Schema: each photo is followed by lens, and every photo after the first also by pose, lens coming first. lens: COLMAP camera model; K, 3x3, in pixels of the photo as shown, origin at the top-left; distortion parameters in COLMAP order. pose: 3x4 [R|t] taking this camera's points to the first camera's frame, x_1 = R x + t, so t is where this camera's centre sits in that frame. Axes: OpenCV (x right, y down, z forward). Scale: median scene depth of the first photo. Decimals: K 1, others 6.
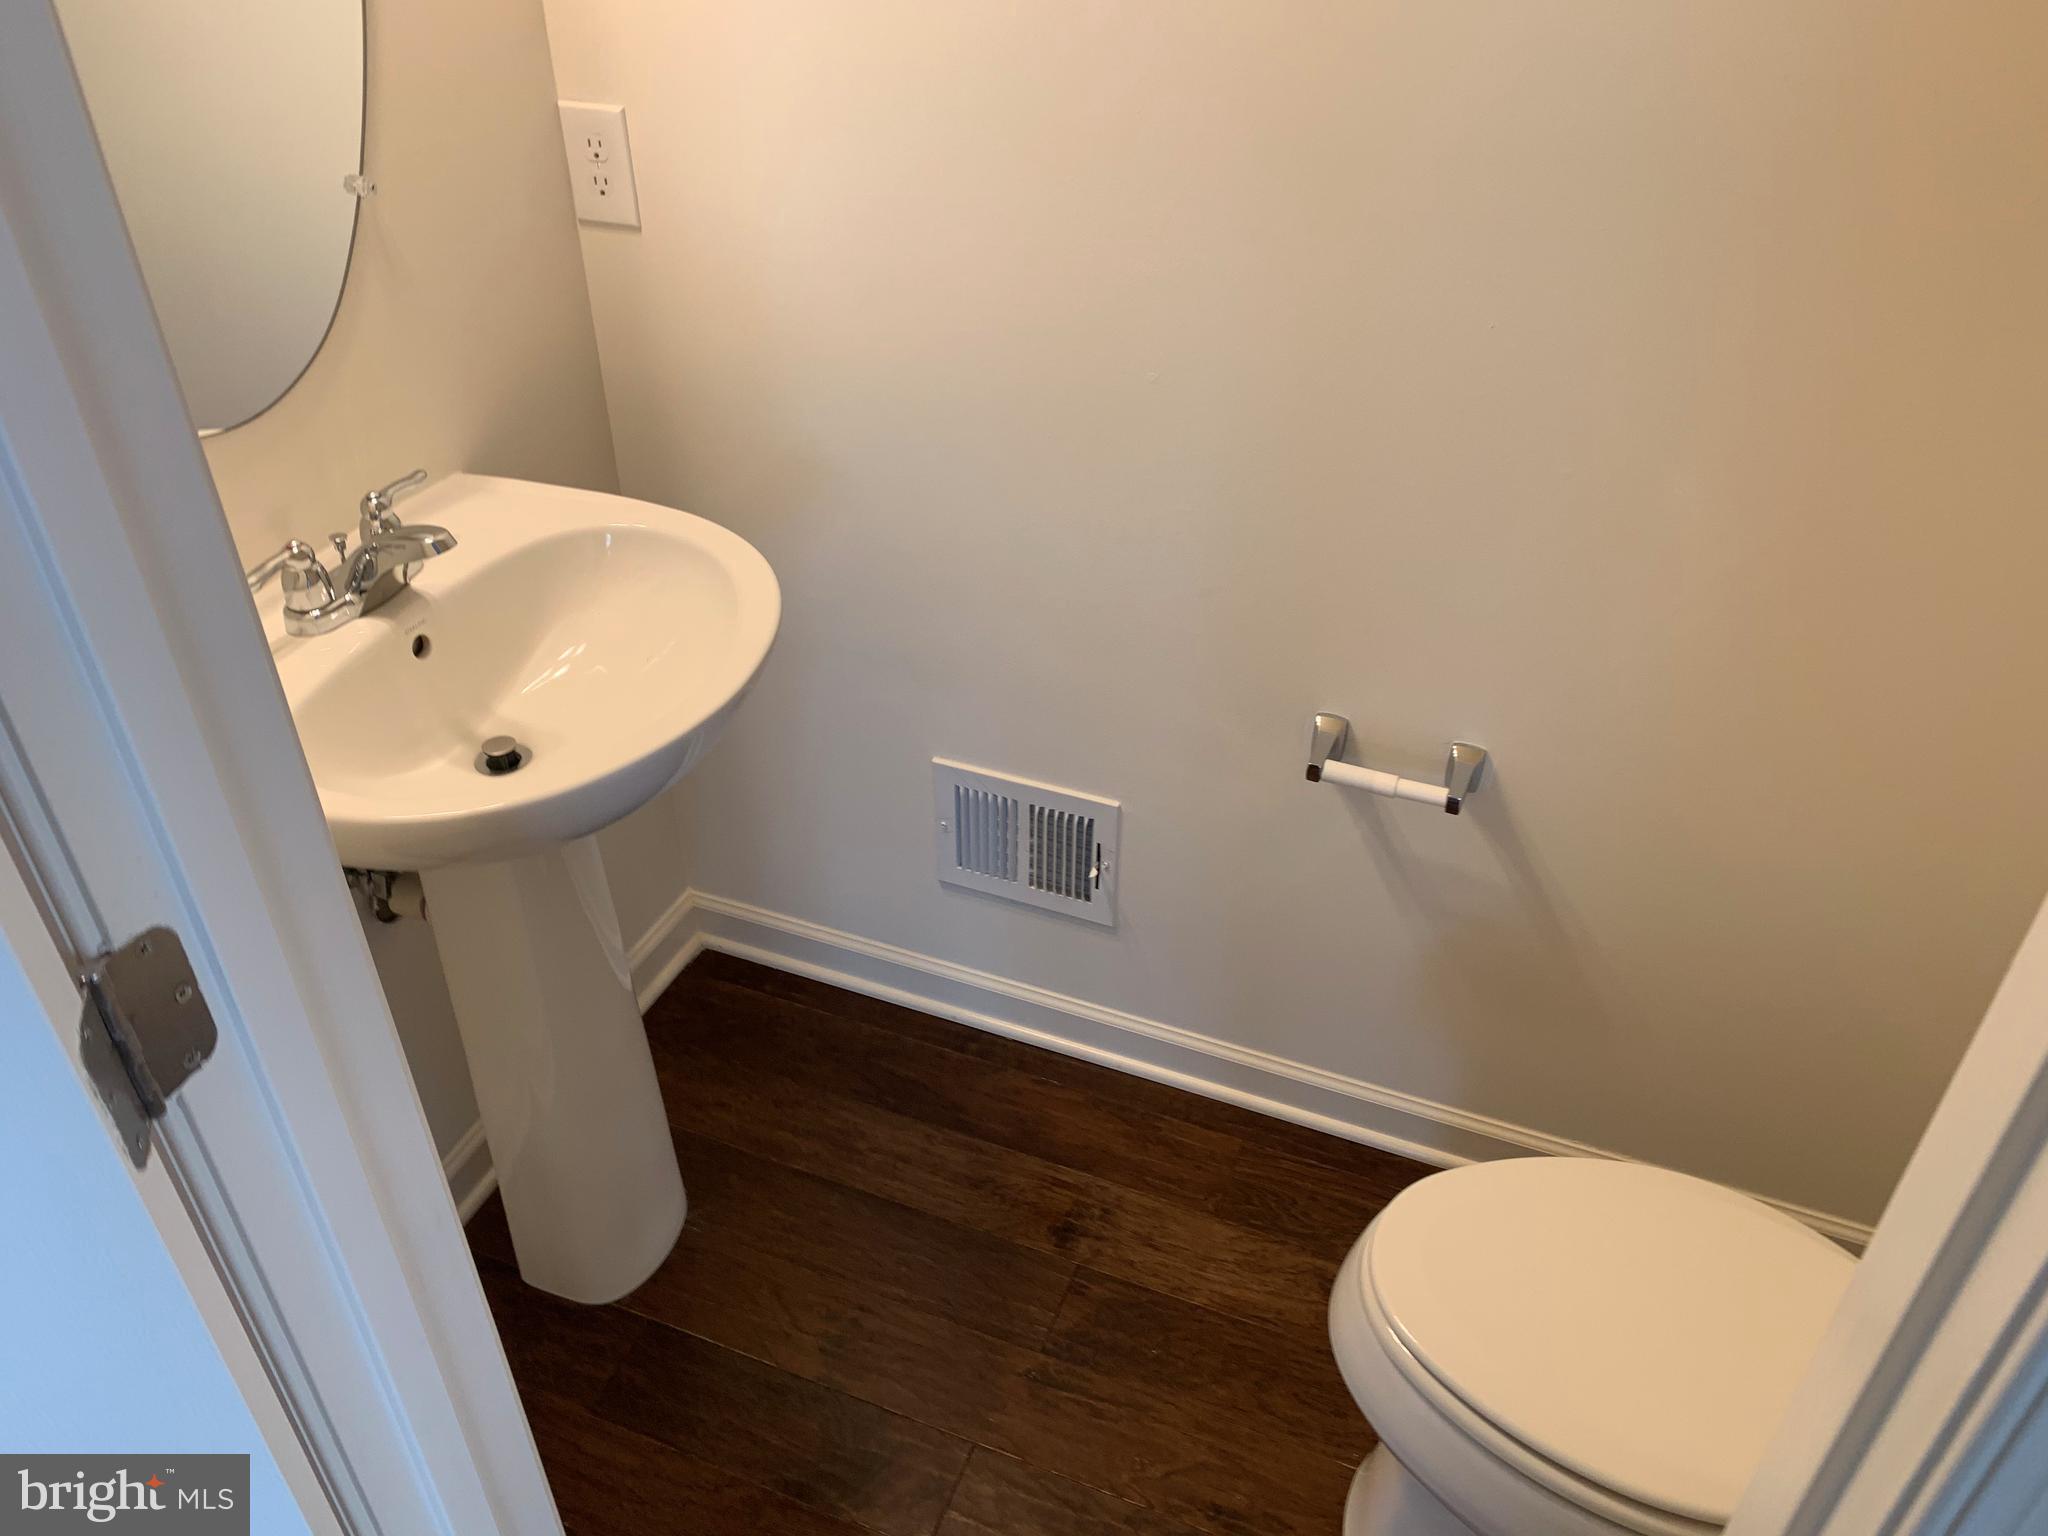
lens RADIAL K [[1557.1, 0, 1026.6], [0, 1557.1, 754.8], [0, 0, 1]] dist [0.056522, -0.087921]
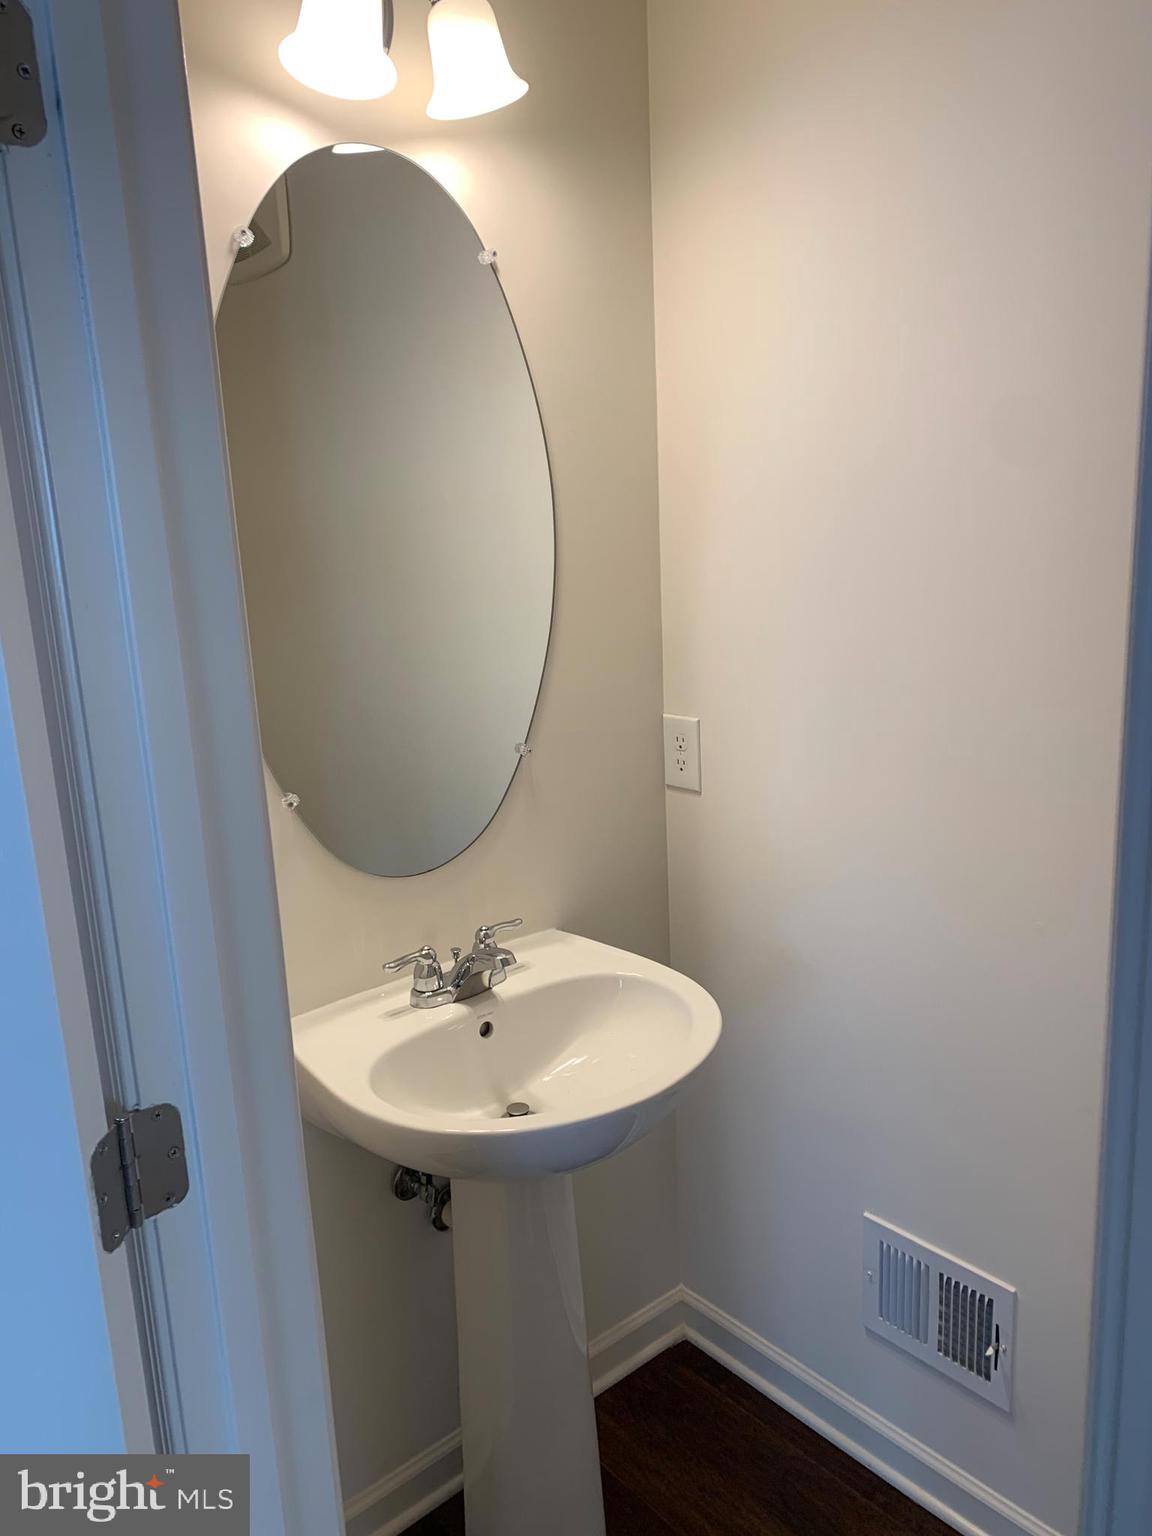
lens RADIAL K [[1170.9, 0, 583.0], [0, 1170.9, 771.6], [0, 0, 1]] dist [0.021575, -0.012487]
pose [[0.882844, 0.058723, -0.465982, 0.180657], [-0.232493, 0.916706, -0.324956, 0.042093], [0.408086, 0.395223, 0.822961, 0.007897]]
